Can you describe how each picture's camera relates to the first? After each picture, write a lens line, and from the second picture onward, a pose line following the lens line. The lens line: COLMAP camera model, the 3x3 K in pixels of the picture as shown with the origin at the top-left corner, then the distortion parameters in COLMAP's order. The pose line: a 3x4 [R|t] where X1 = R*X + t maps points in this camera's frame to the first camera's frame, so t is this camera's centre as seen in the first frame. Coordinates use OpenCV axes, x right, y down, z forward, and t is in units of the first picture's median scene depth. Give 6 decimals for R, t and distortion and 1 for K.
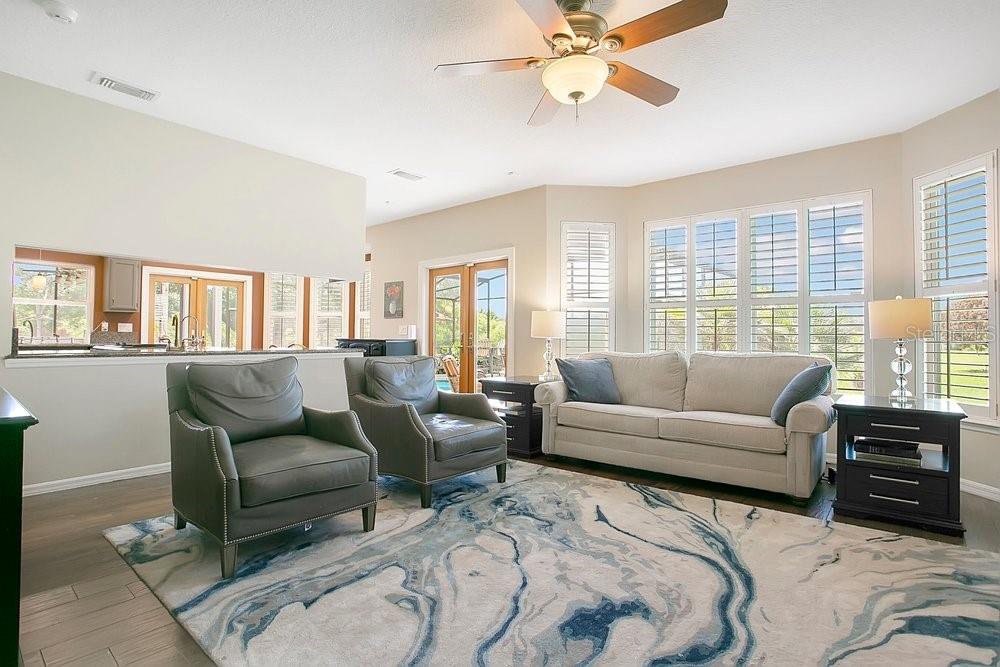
lens RADIAL K [[488.9, 0, 514.1], [0, 488.9, 333.5], [0, 0, 1]] dist [-0.000045, -0.000054]
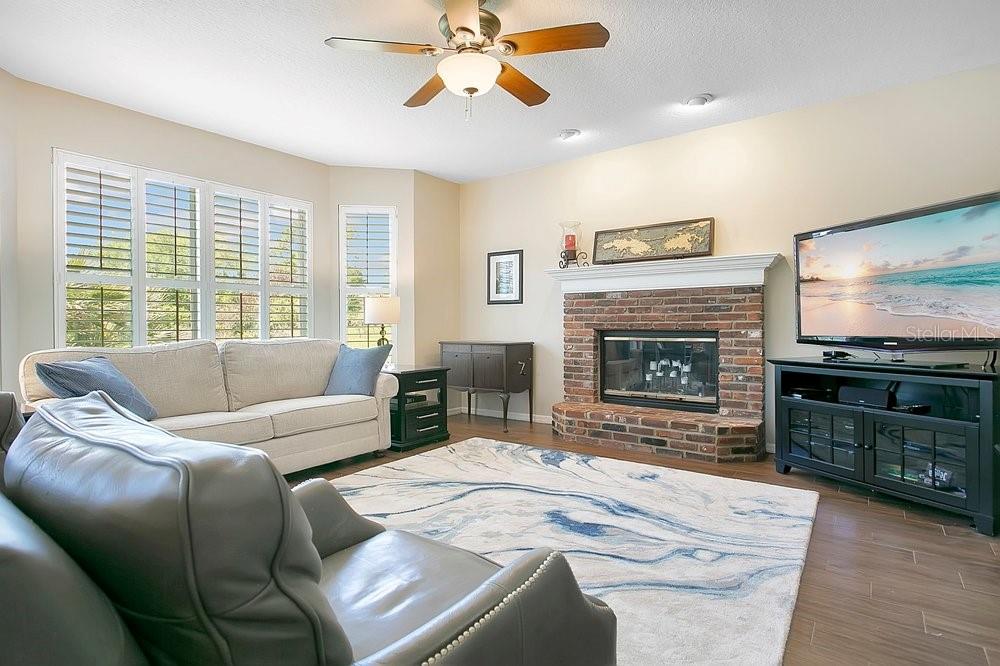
lens RADIAL K [[488.9, 0, 514.1], [0, 488.9, 333.0], [0, 0, 1]] dist [-0.000045, -0.000054]
pose [[-0.015051, -0.024141, 0.999595, -0.807405], [-0.007439, 0.999684, 0.024032, -0.001359], [-0.999859, -0.007074, -0.015226, 0.794284]]
